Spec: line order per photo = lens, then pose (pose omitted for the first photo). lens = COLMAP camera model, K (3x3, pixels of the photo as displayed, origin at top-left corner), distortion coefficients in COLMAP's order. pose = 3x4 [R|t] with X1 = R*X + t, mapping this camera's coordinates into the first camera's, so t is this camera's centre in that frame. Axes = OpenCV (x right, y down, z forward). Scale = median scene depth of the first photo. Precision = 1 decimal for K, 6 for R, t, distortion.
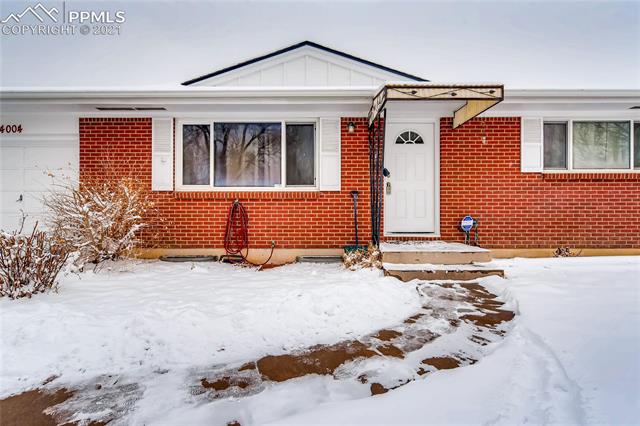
lens RADIAL K [[331.6, 0, 320.2], [0, 331.6, 207.0], [0, 0, 1]] dist [0.000273, 0.000251]
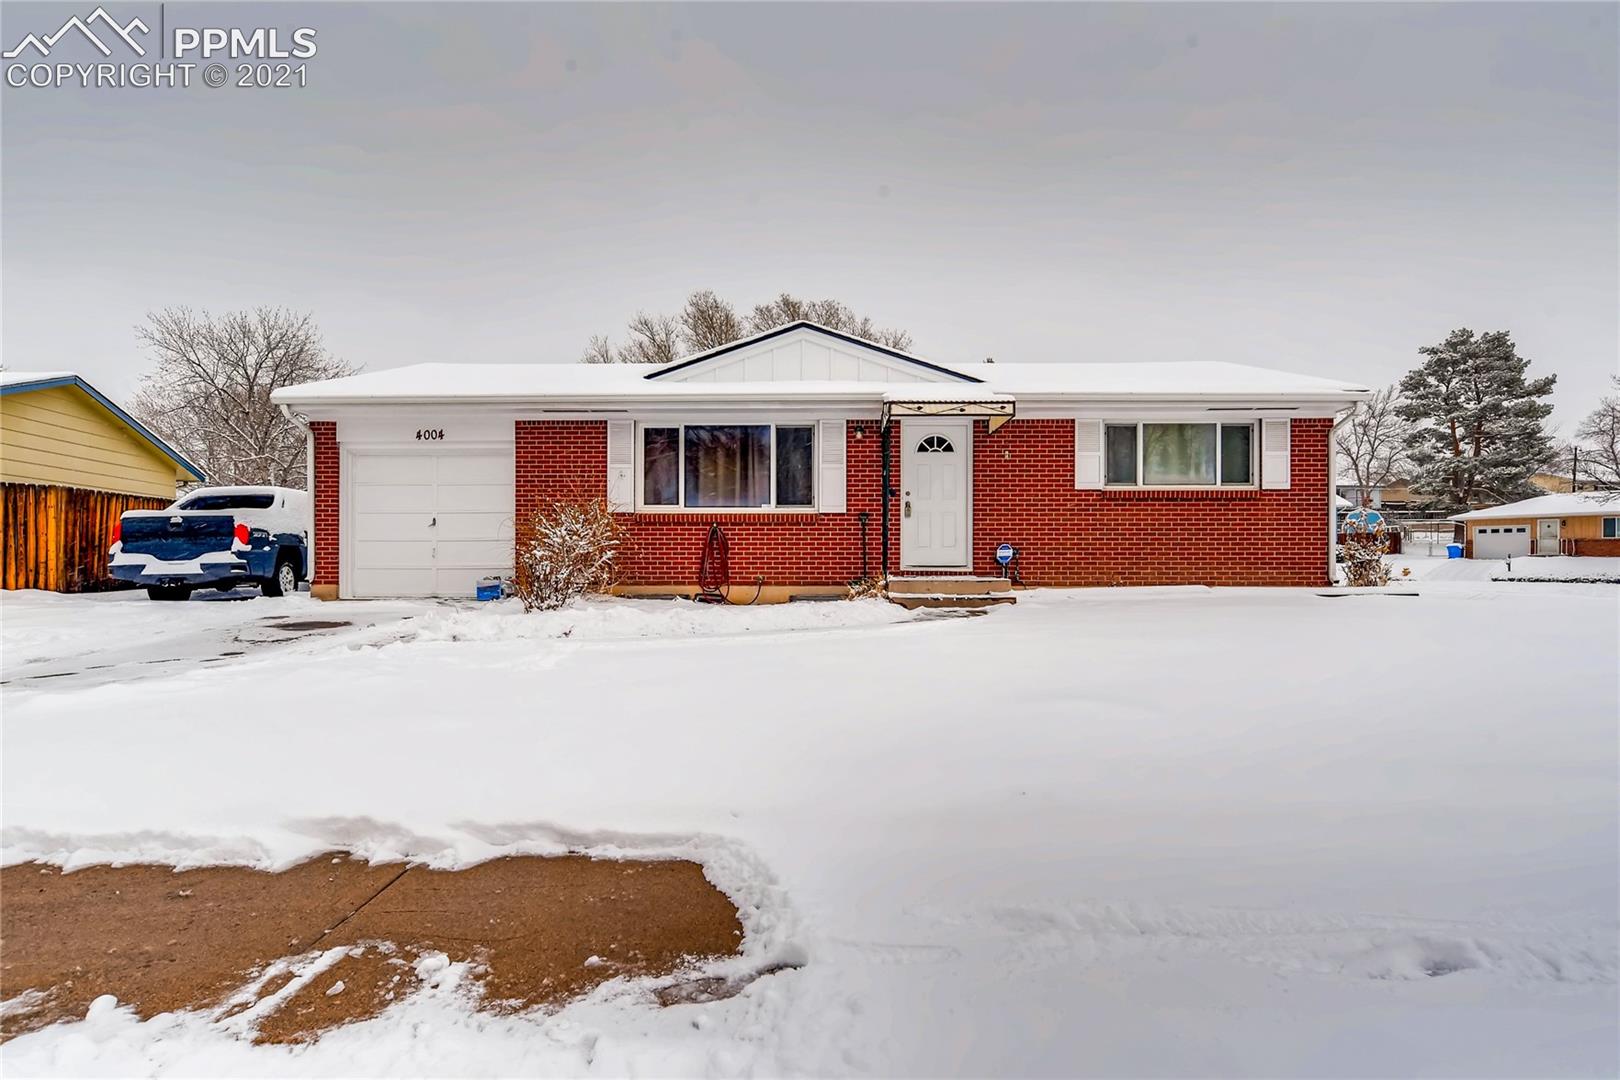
lens RADIAL K [[822.4, 0, 810.0], [0, 822.4, 540.0], [0, 0, 1]] dist [-0.000172, 0.000281]
pose [[0.999900, 0.000656, -0.014100, 0.003804], [-0.000851, 0.999904, -0.013803, 0.043335], [0.014089, 0.013813, 0.999805, -0.957288]]
